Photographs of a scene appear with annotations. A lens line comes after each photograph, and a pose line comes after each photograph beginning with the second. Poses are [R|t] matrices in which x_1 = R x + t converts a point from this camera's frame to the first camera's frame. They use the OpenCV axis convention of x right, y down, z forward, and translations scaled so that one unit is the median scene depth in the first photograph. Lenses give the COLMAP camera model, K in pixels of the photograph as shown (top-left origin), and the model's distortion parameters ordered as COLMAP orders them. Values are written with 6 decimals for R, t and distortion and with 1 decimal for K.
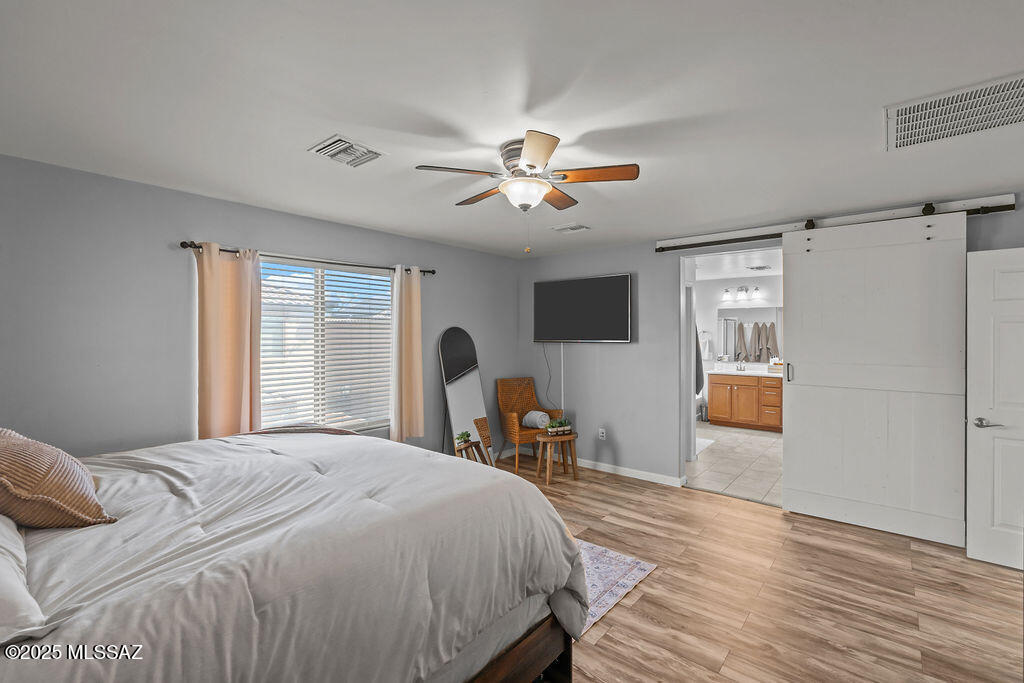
lens RADIAL K [[448.5, 0, 512.0], [0, 448.5, 341.5], [0, 0, 1]] dist [-0.003382, -0.000613]
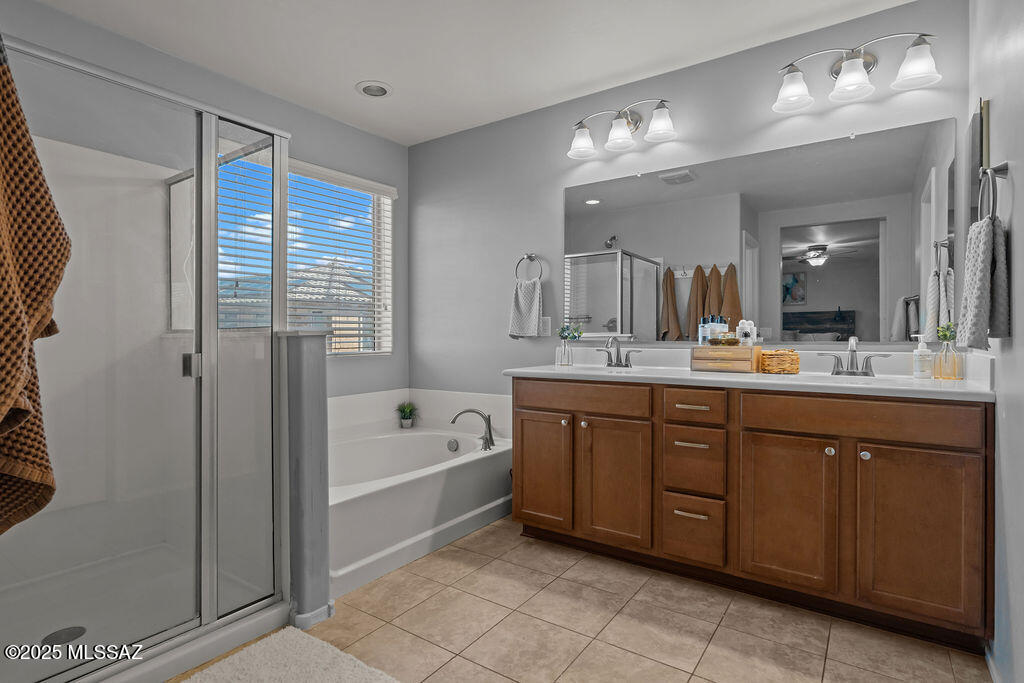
lens RADIAL K [[517.9, 0, 512.0], [0, 517.9, 341.5], [0, 0, 1]] dist [-0.002570, 0.000079]
pose [[0.996117, 0.001819, 0.088017, 0.383924], [-0.002048, 0.999995, 0.002518, 0.044200], [-0.088012, -0.002689, 0.996116, 0.606559]]
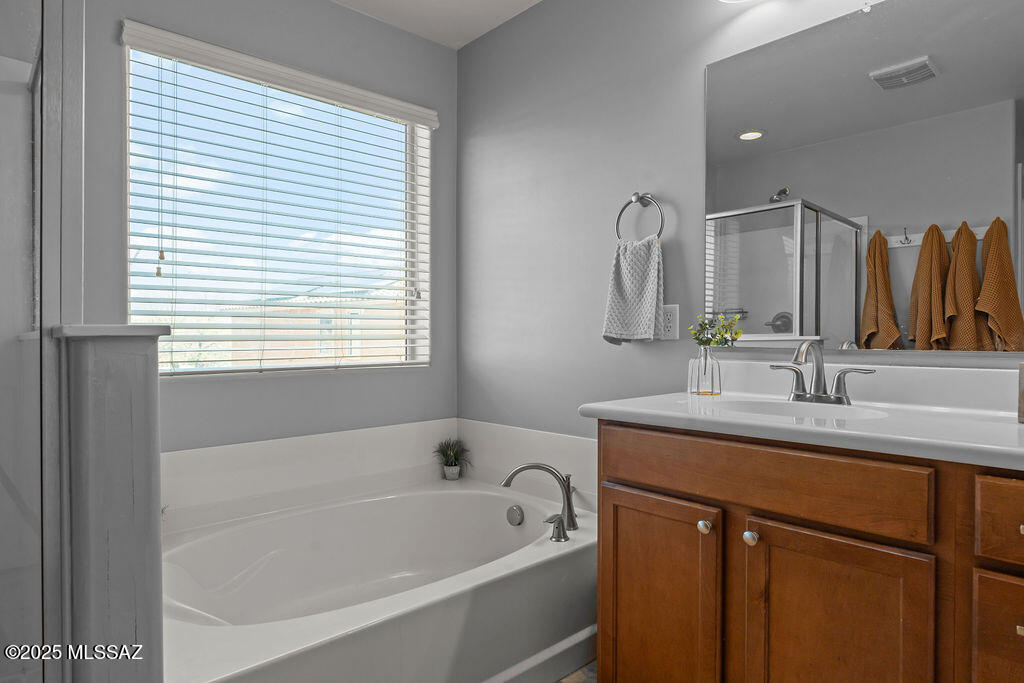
lens RADIAL K [[593.1, 0, 512.0], [0, 593.1, 341.5], [0, 0, 1]] dist [-0.003438, 0.000631]
pose [[0.992012, 0.006644, -0.125971, 0.410538], [-0.007070, 0.999971, -0.002932, 0.043213], [0.125948, 0.003800, 0.992030, 0.744839]]
